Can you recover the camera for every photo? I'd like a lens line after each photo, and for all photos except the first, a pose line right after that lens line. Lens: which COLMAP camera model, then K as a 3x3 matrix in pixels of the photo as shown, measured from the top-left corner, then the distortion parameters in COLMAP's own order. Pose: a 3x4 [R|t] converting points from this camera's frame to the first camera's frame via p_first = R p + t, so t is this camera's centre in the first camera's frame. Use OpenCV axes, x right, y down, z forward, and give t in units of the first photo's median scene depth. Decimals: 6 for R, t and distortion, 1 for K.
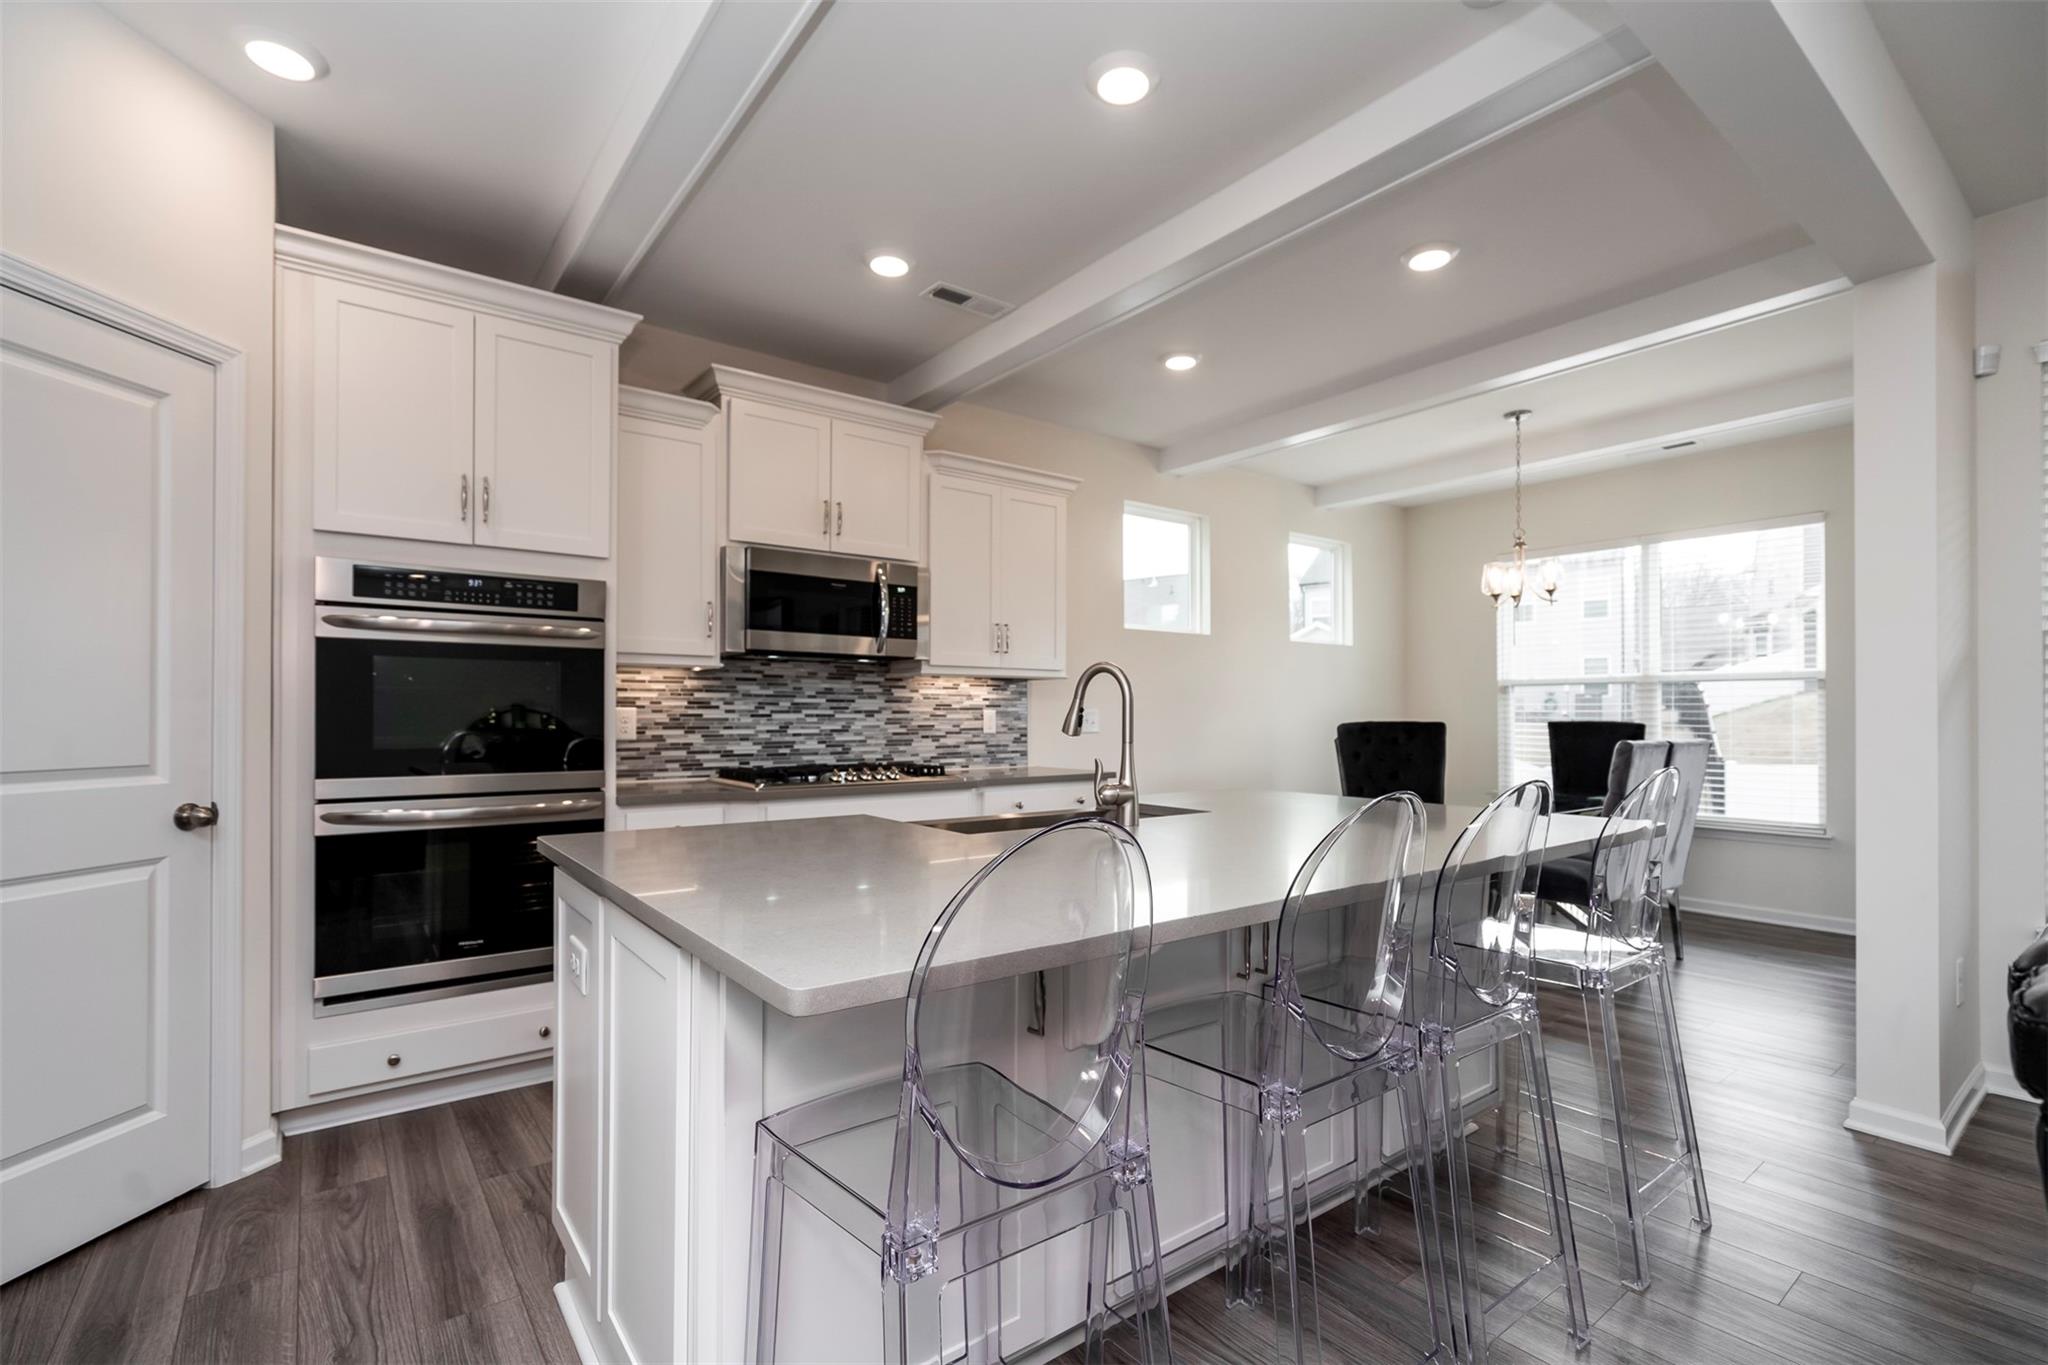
lens RADIAL K [[945.6, 0, 1024.0], [0, 945.6, 682.5], [0, 0, 1]] dist [-0.003859, -0.000064]
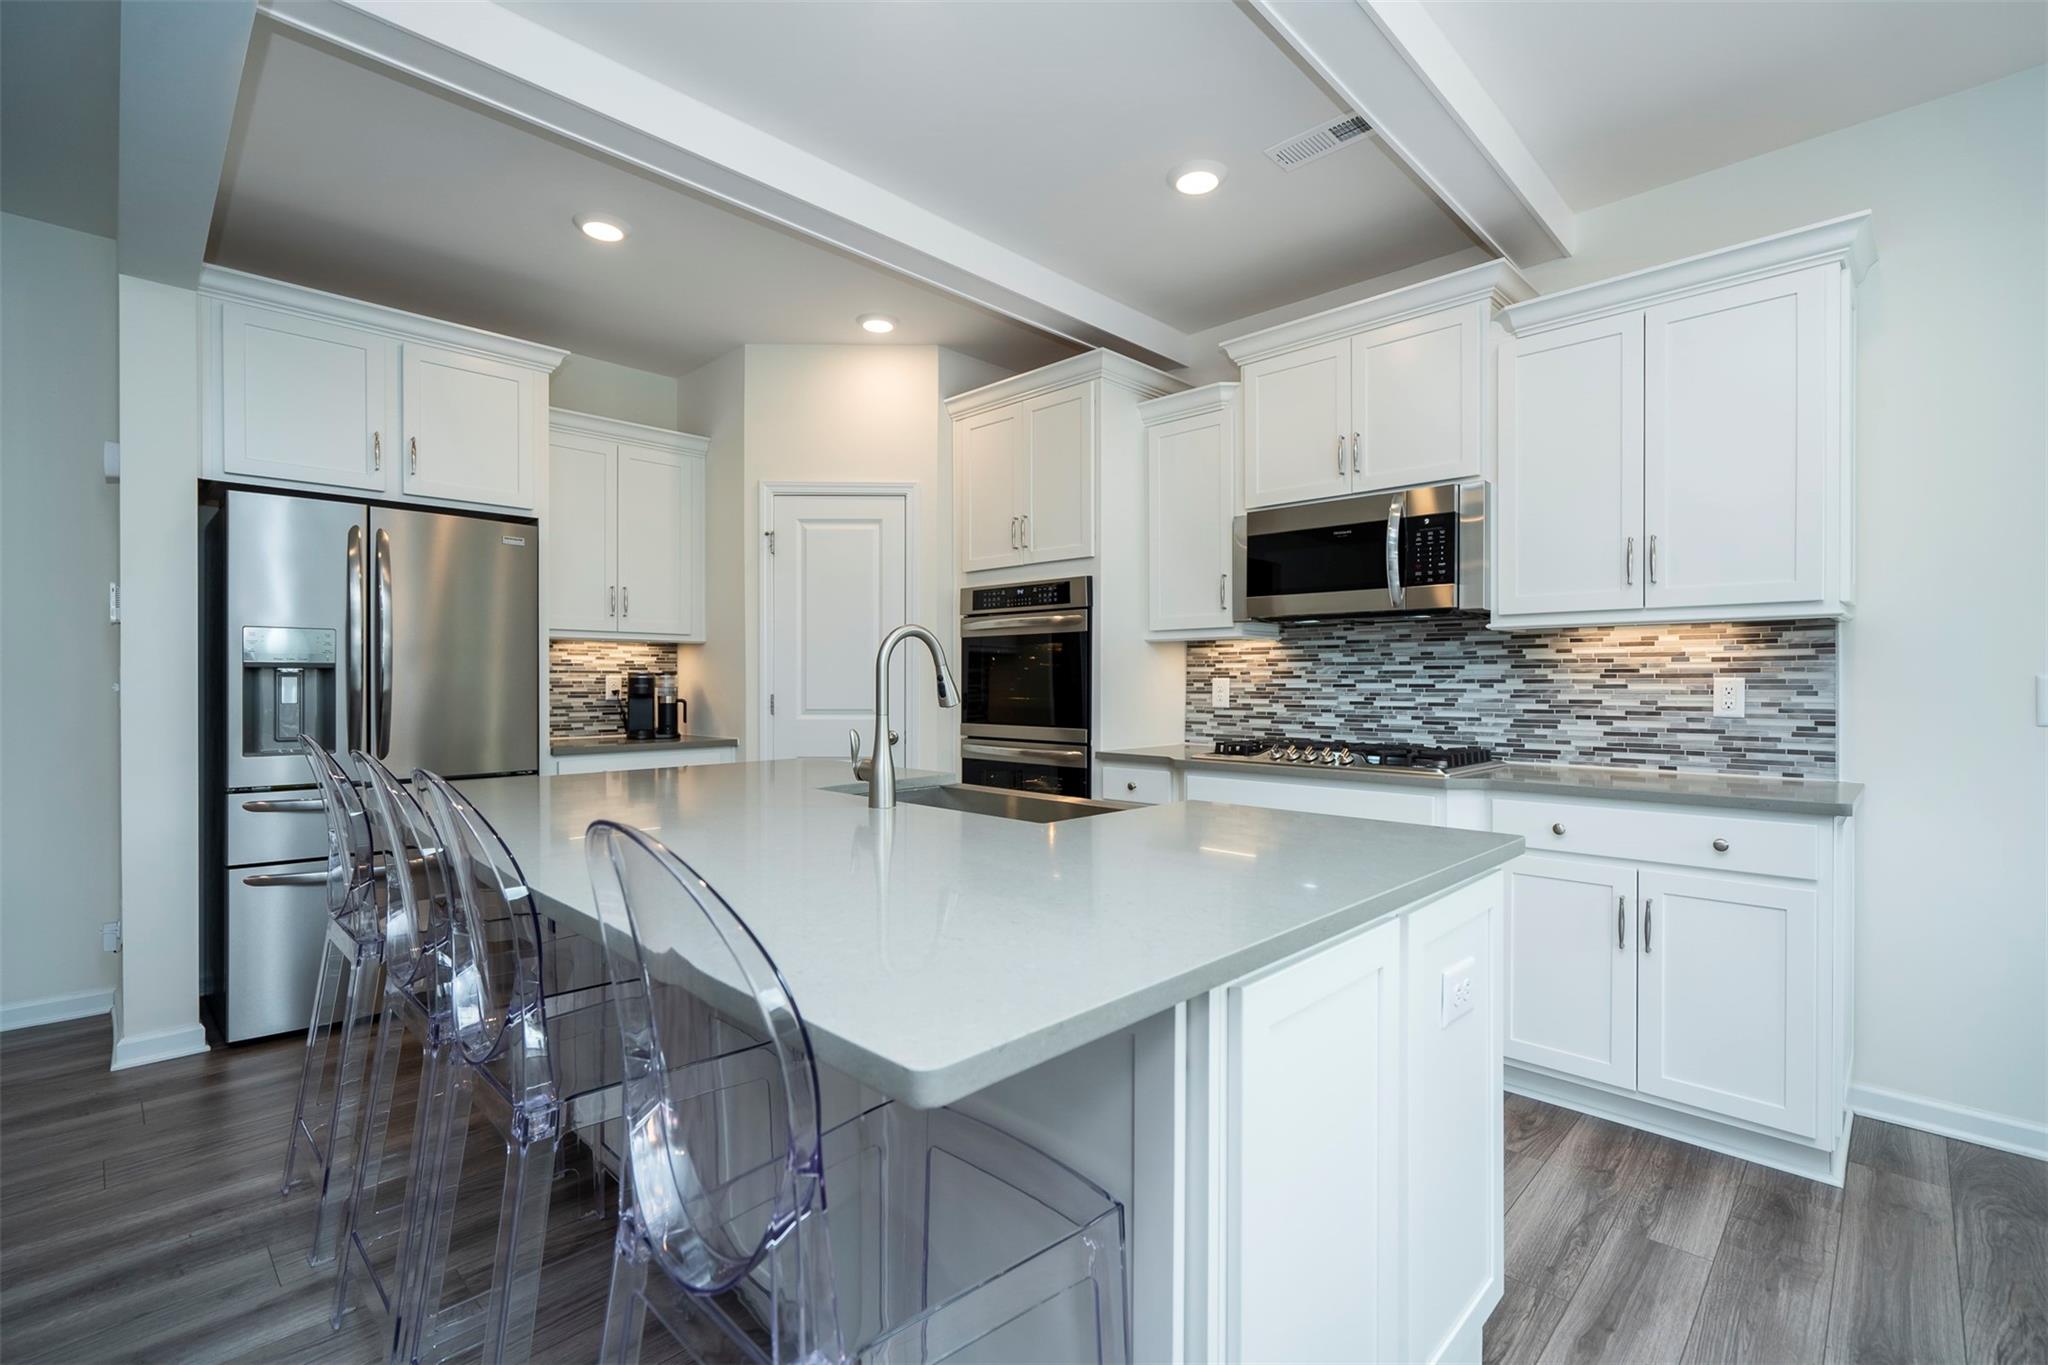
lens RADIAL K [[913.0, 0, 1013.3], [0, 913.0, 683.5], [0, 0, 1]] dist [-0.001023, 0.000262]
pose [[0.134436, -0.000276, -0.990922, 0.556787], [0.032255, 0.999471, 0.004097, 0.019198], [0.990397, -0.032513, 0.134374, 0.568656]]
